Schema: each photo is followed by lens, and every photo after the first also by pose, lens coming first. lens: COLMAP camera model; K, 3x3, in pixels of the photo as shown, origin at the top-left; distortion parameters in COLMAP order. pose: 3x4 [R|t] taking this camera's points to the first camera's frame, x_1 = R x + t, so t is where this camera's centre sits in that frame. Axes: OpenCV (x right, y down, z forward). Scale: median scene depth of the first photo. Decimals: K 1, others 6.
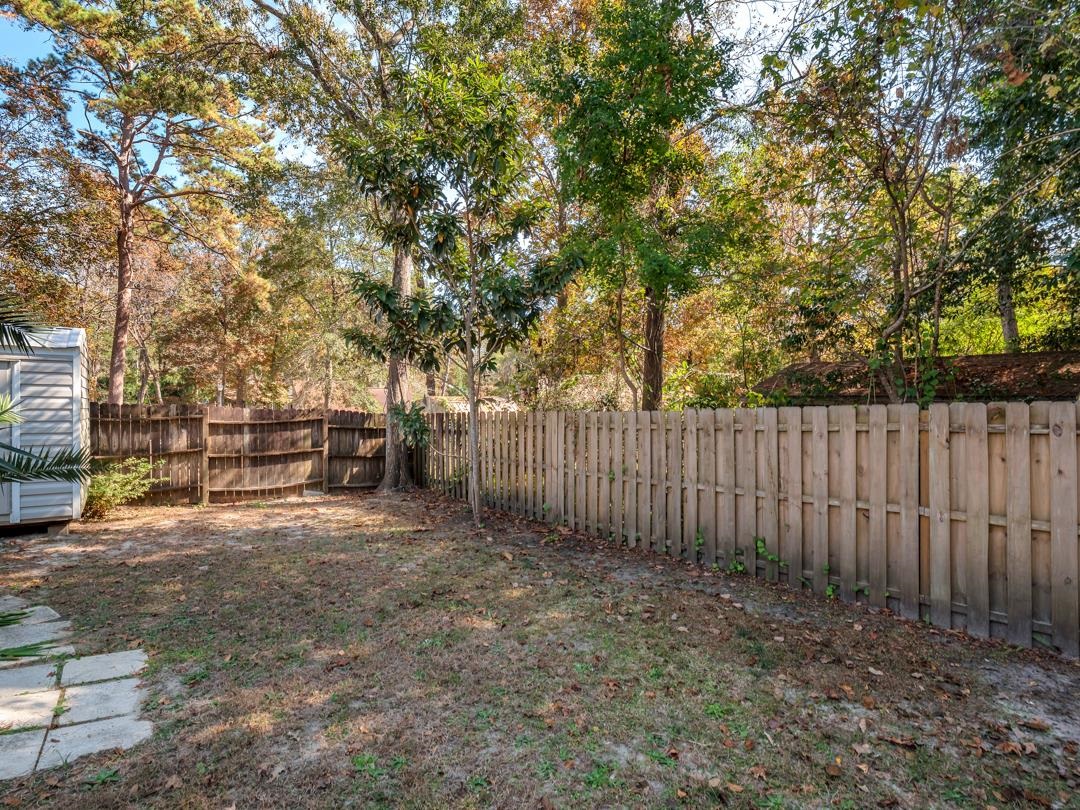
lens RADIAL K [[558.4, 0, 540.5], [0, 558.4, 418.5], [0, 0, 1]] dist [0.016006, -0.001200]
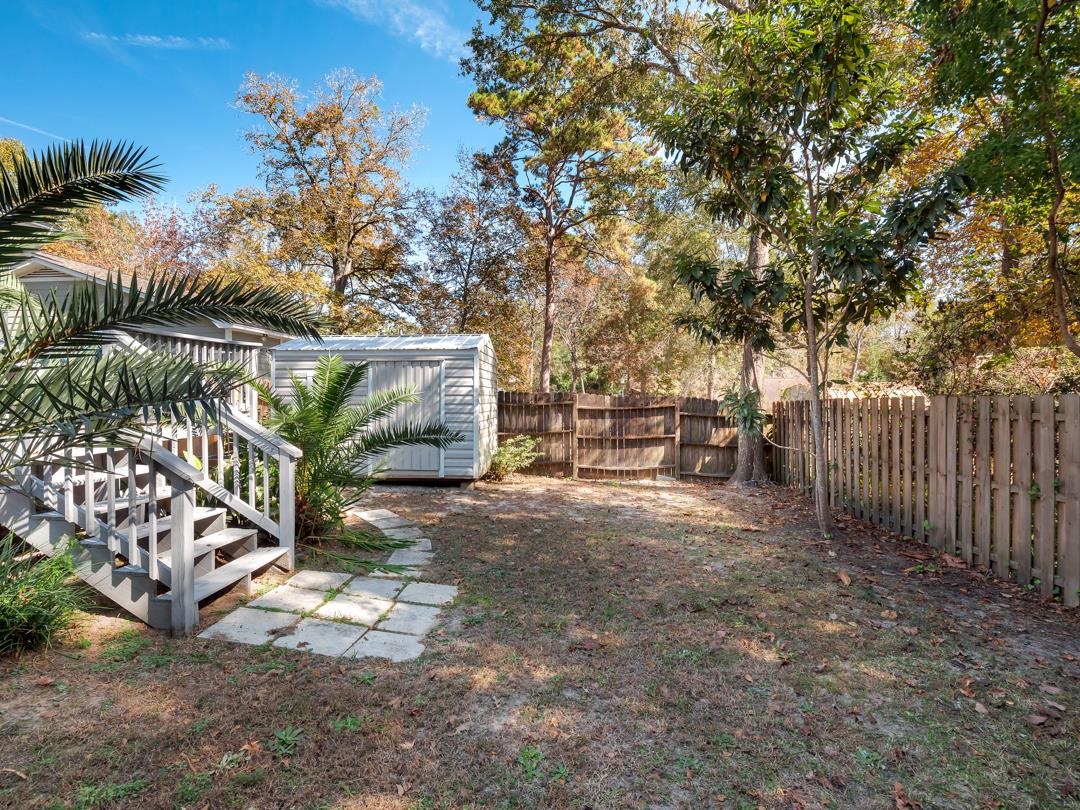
lens RADIAL K [[549.5, 0, 543.5], [0, 549.5, 403.7], [0, 0, 1]] dist [0.025926, -0.015598]
pose [[0.755534, 0.004026, -0.655097, 0.109836], [-0.013309, 0.999869, -0.009204, 0.010567], [0.654974, 0.015673, 0.755489, 0.108973]]
